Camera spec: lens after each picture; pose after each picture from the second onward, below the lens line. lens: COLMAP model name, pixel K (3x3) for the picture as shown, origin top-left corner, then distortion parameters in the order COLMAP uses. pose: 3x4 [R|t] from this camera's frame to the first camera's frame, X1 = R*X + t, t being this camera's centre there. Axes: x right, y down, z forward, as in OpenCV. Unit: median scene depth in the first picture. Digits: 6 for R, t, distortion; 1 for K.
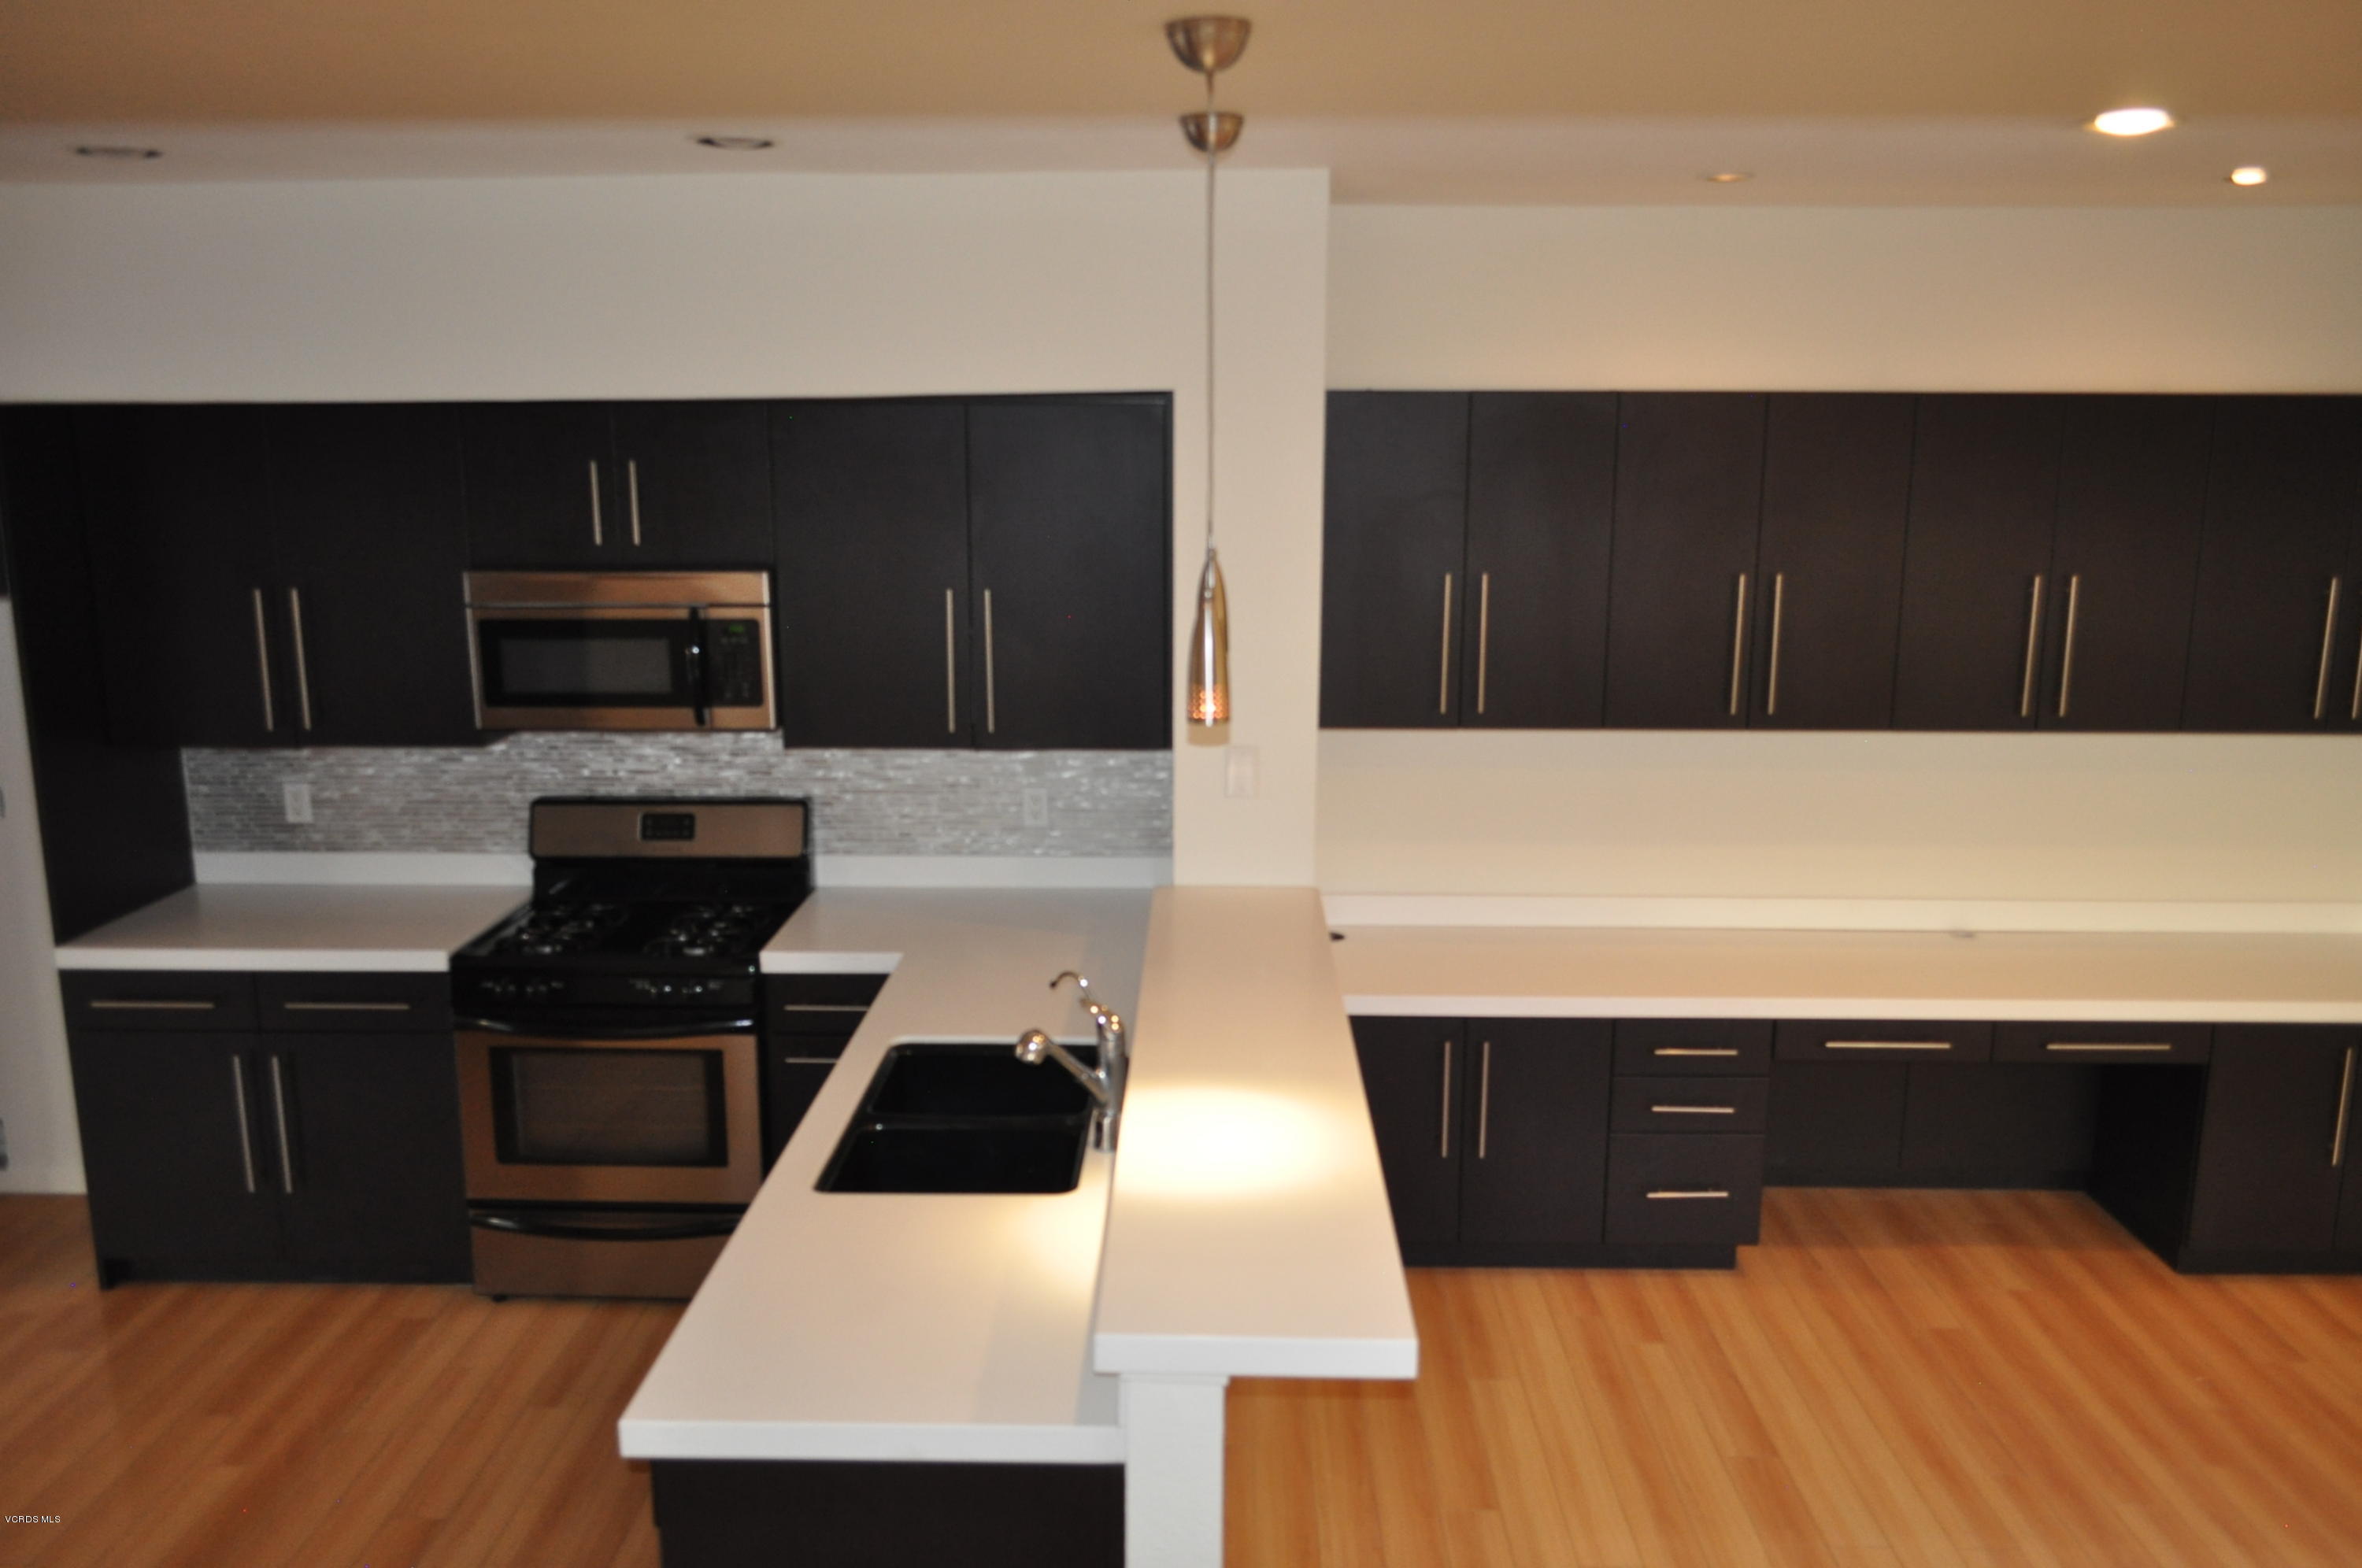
lens RADIAL K [[1834.3, 0, 1181.0], [0, 1834.3, 784.0], [0, 0, 1]] dist [-0.005998, 0.000456]
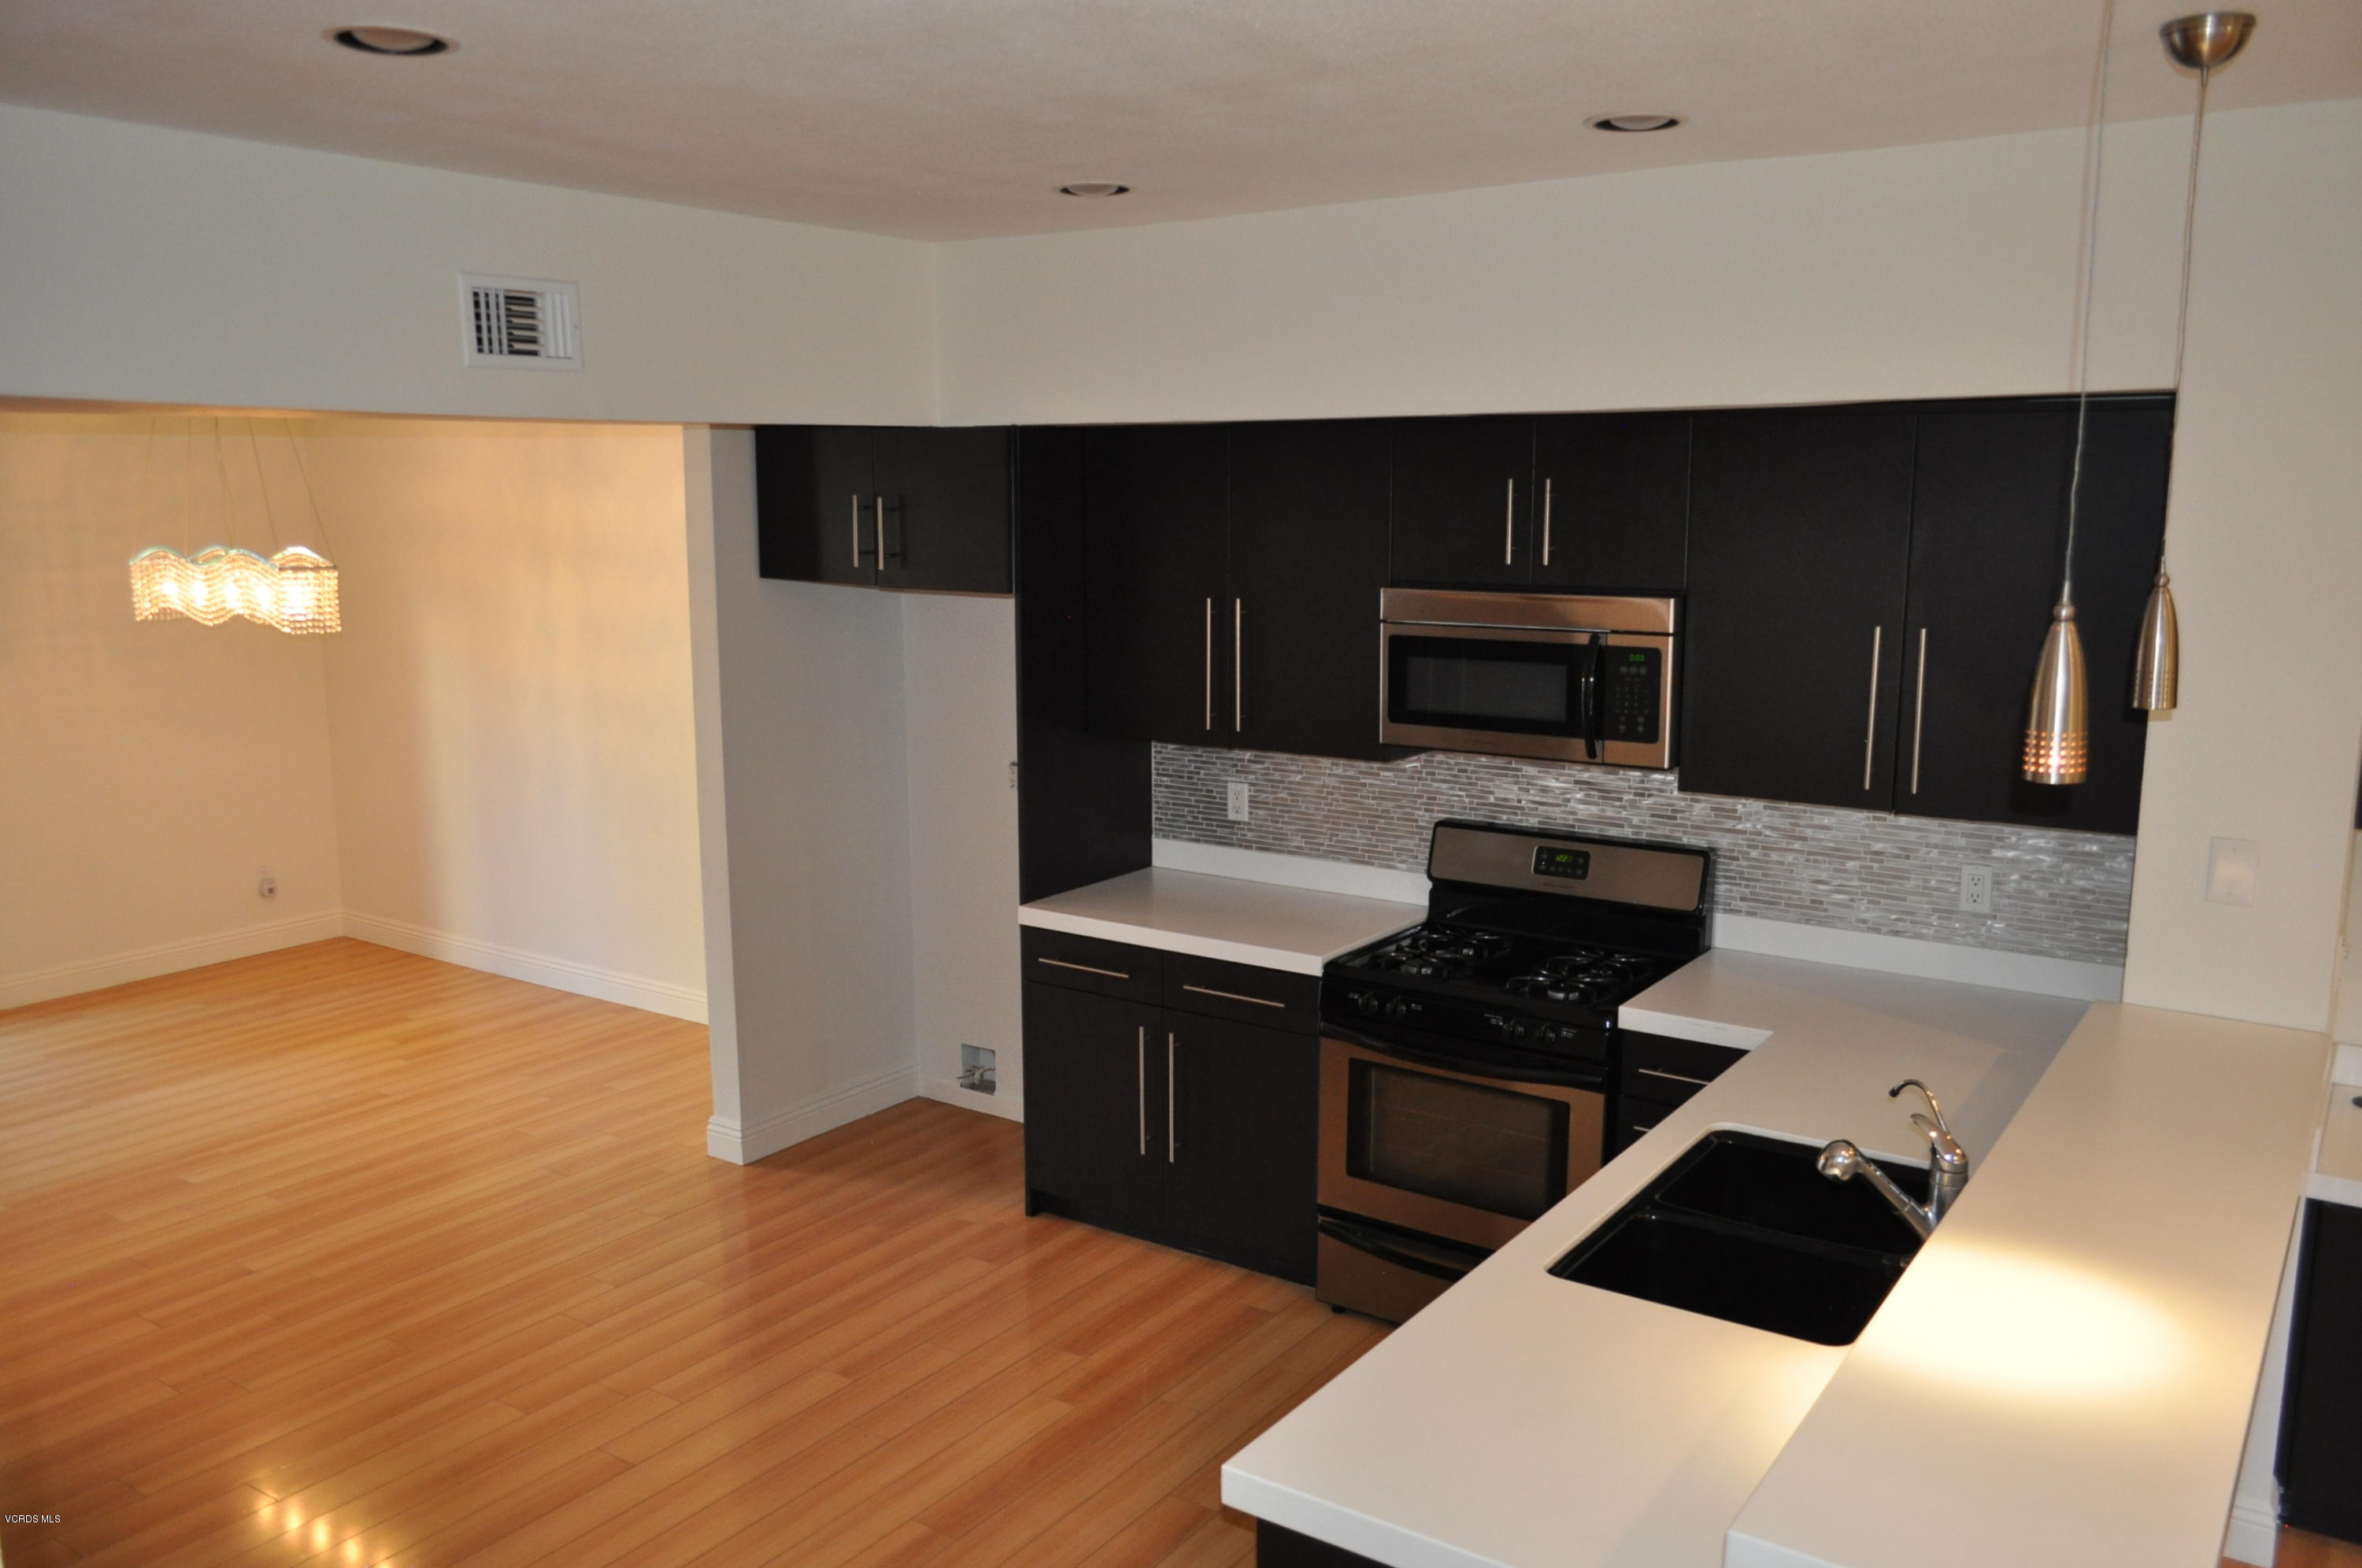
lens RADIAL K [[1834.3, 0, 1181.0], [0, 1834.3, 784.0], [0, 0, 1]] dist [-0.005998, 0.000456]
pose [[0.836870, 0.090041, -0.539945, 0.069201], [-0.107436, 0.994212, -0.000722, 0.004515], [0.536755, 0.058614, 0.841700, 0.088490]]
